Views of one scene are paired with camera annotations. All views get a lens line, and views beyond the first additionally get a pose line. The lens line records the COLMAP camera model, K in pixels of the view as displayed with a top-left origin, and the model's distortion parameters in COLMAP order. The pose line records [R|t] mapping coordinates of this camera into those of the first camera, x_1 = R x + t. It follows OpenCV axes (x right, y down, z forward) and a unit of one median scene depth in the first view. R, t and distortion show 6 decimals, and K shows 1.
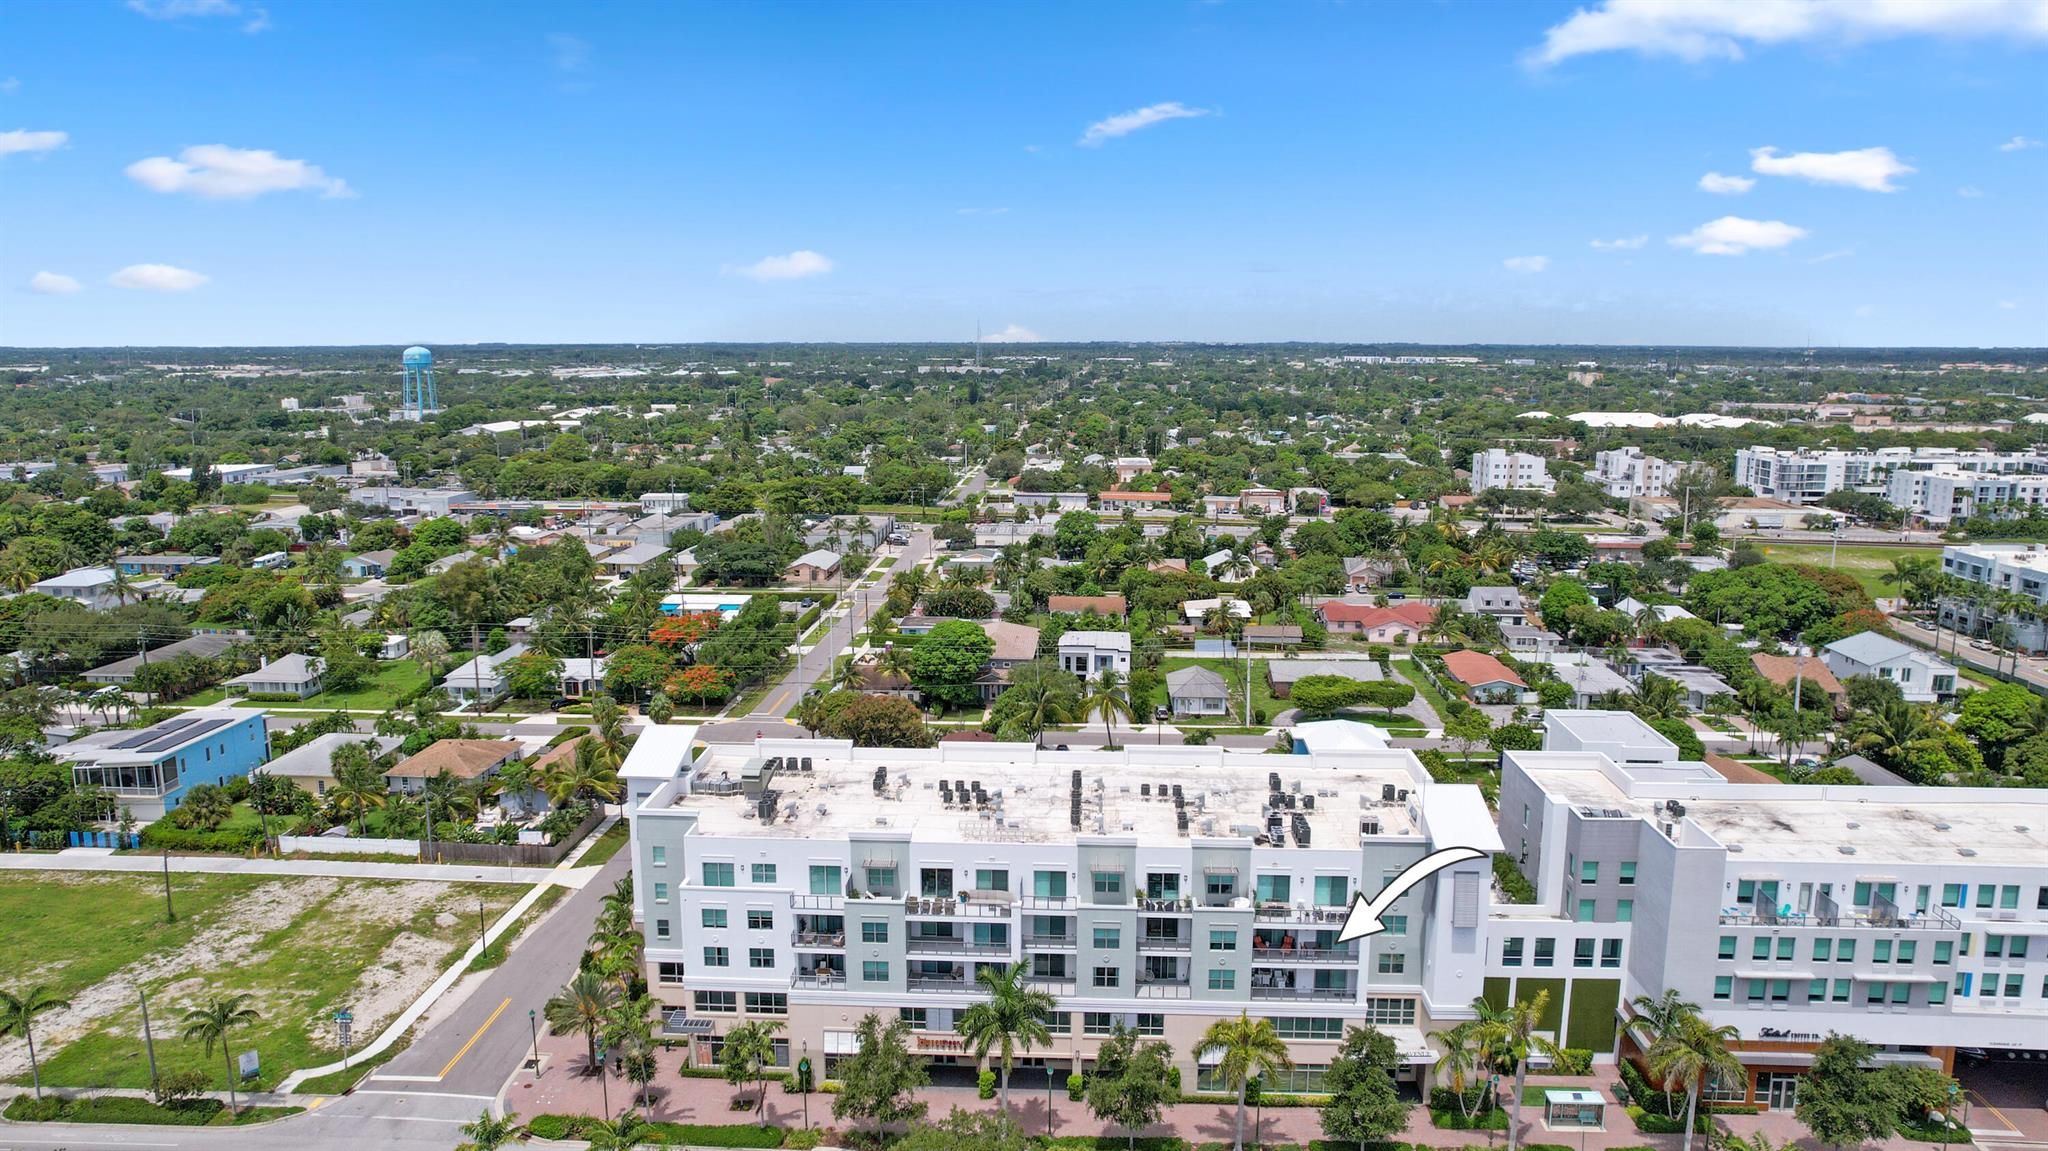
lens RADIAL K [[1359.2, 0, 1013.5], [0, 1359.2, 579.4], [0, 0, 1]] dist [-0.079158, 0.080232]
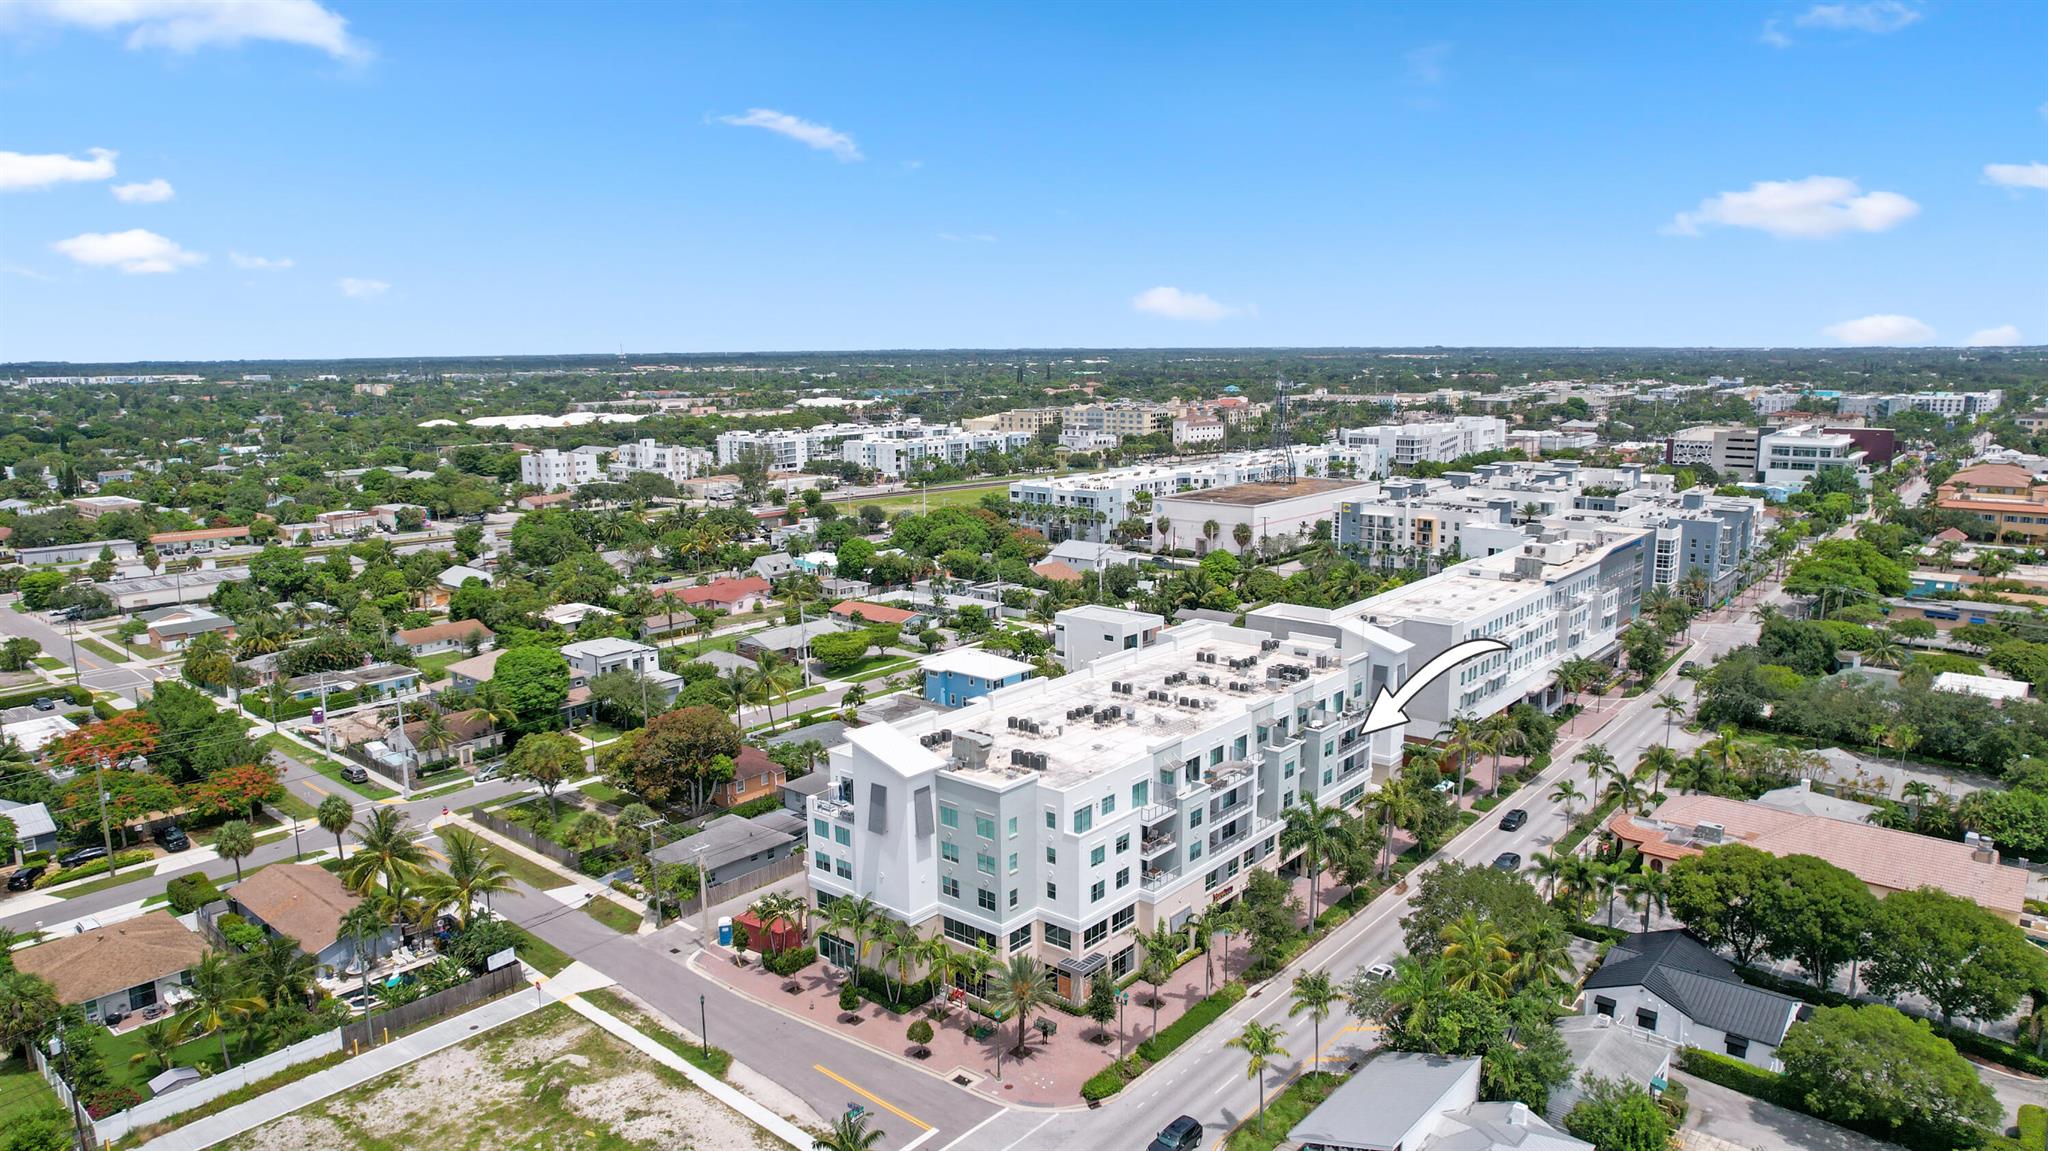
lens RADIAL K [[1305.5, 0, 1024.0], [0, 1305.5, 575.5], [0, 0, 1]] dist [-0.029843, 0.000154]
pose [[0.599185, -0.146365, 0.787118, -1.033602], [0.151253, 0.986137, 0.068233, -0.053178], [-0.786194, 0.078170, 0.613016, 0.372366]]
